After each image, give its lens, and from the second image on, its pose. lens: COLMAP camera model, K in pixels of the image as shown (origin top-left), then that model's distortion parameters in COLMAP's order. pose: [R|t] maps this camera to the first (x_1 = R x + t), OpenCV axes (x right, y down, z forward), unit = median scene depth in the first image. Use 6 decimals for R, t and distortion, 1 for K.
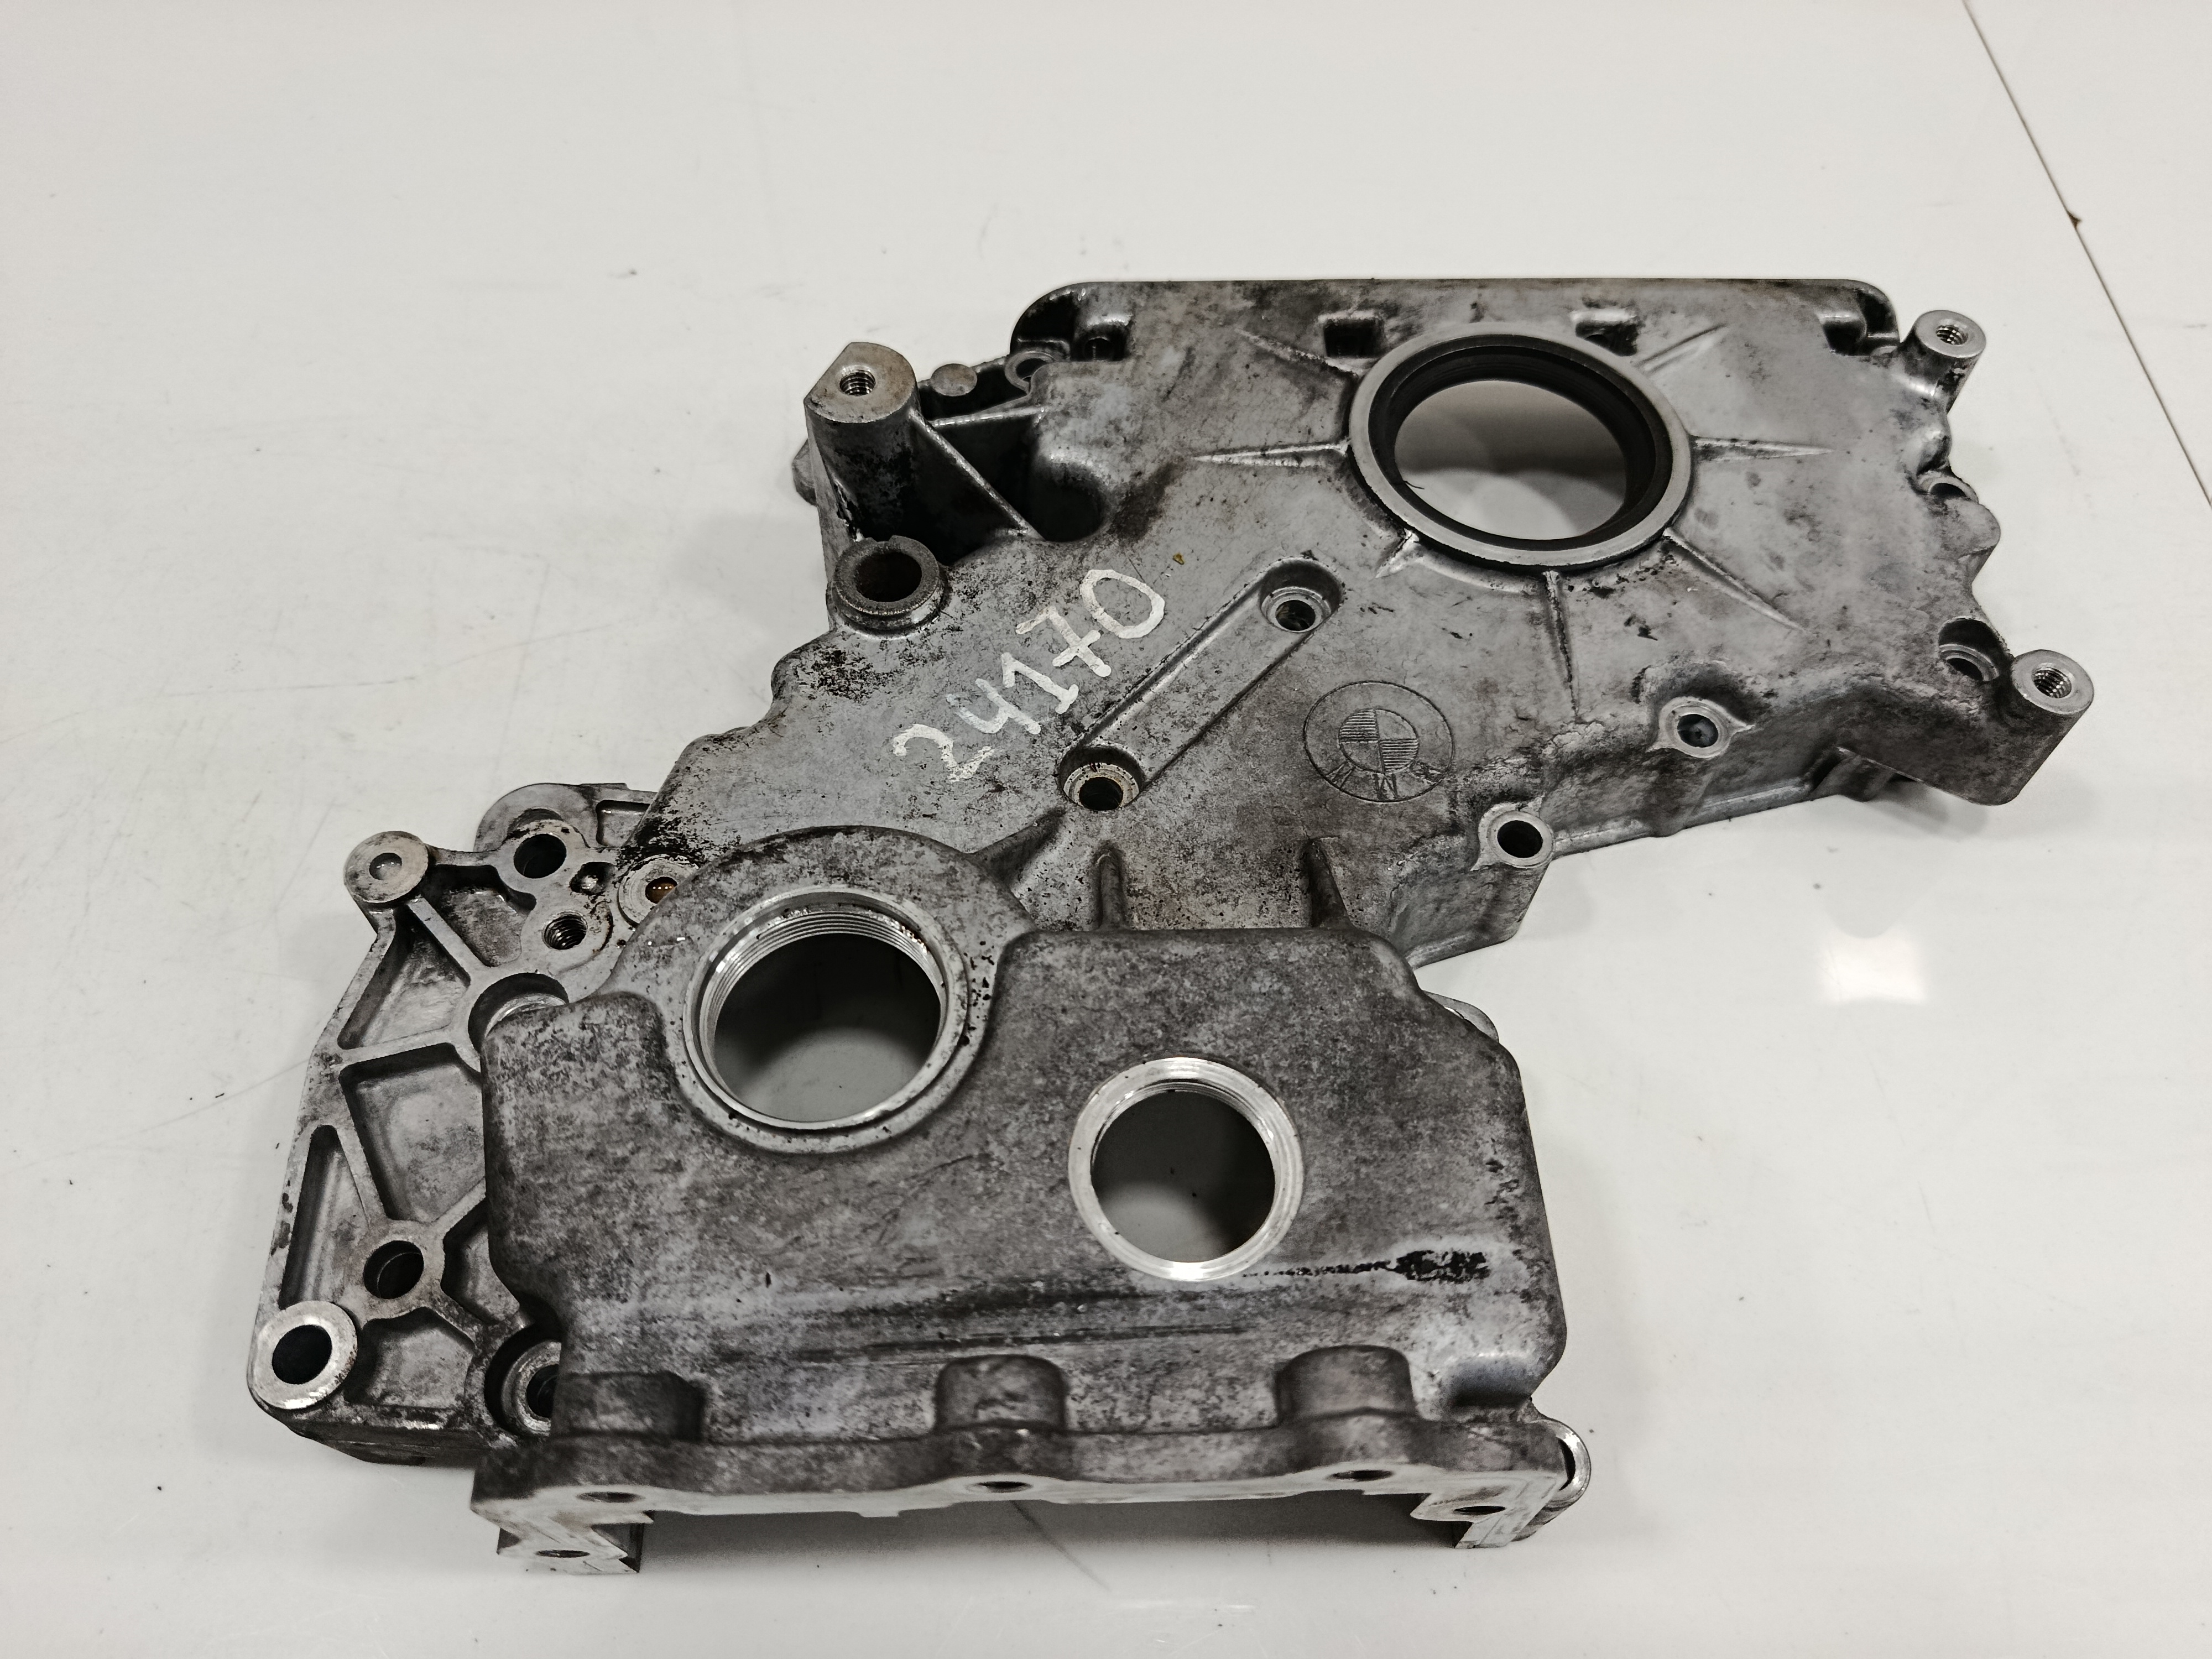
lens RADIAL K [[1611.4, 0, 1146.0], [0, 1611.4, 836.6], [0, 0, 1]] dist [0.094011, -0.273940]
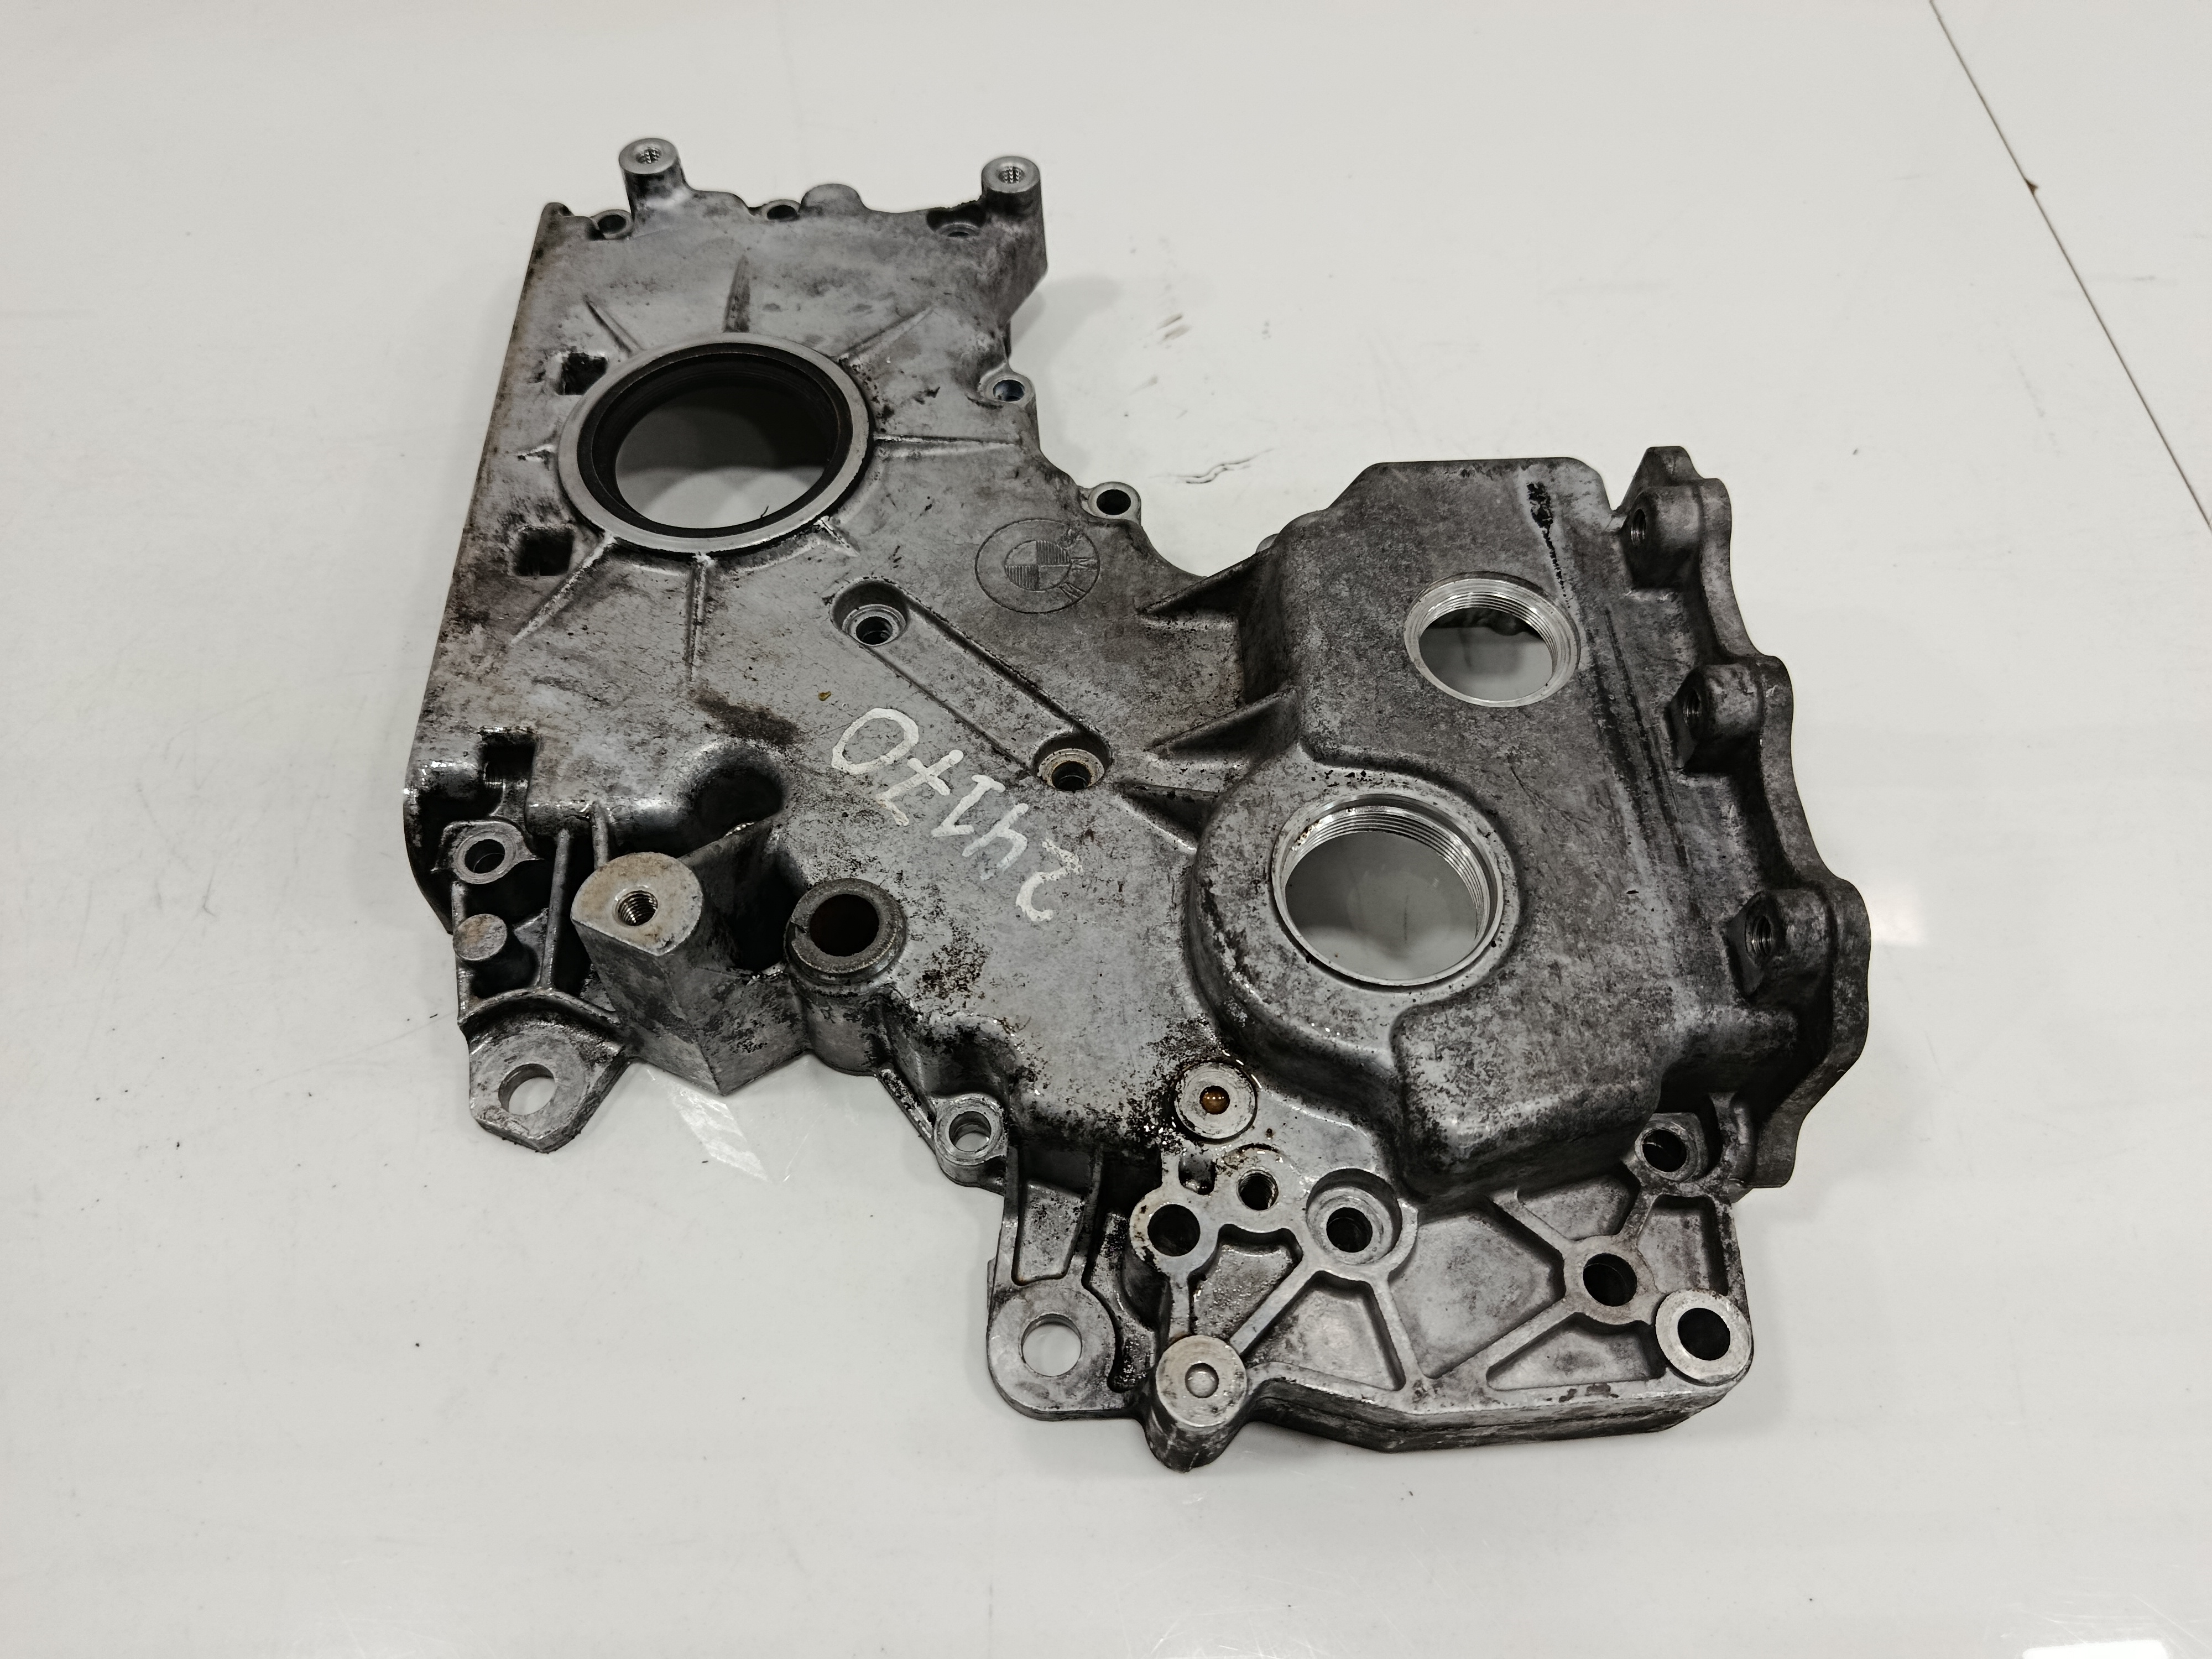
lens RADIAL K [[1566.9, 0, 1106.0], [0, 1566.9, 829.5], [0, 0, 1]] dist [0.095669, -0.243219]
pose [[-0.001040, -0.857966, 0.513706, -0.622450], [0.841006, 0.277177, 0.464630, -0.504874], [-0.541024, 0.432513, 0.721266, 0.222304]]
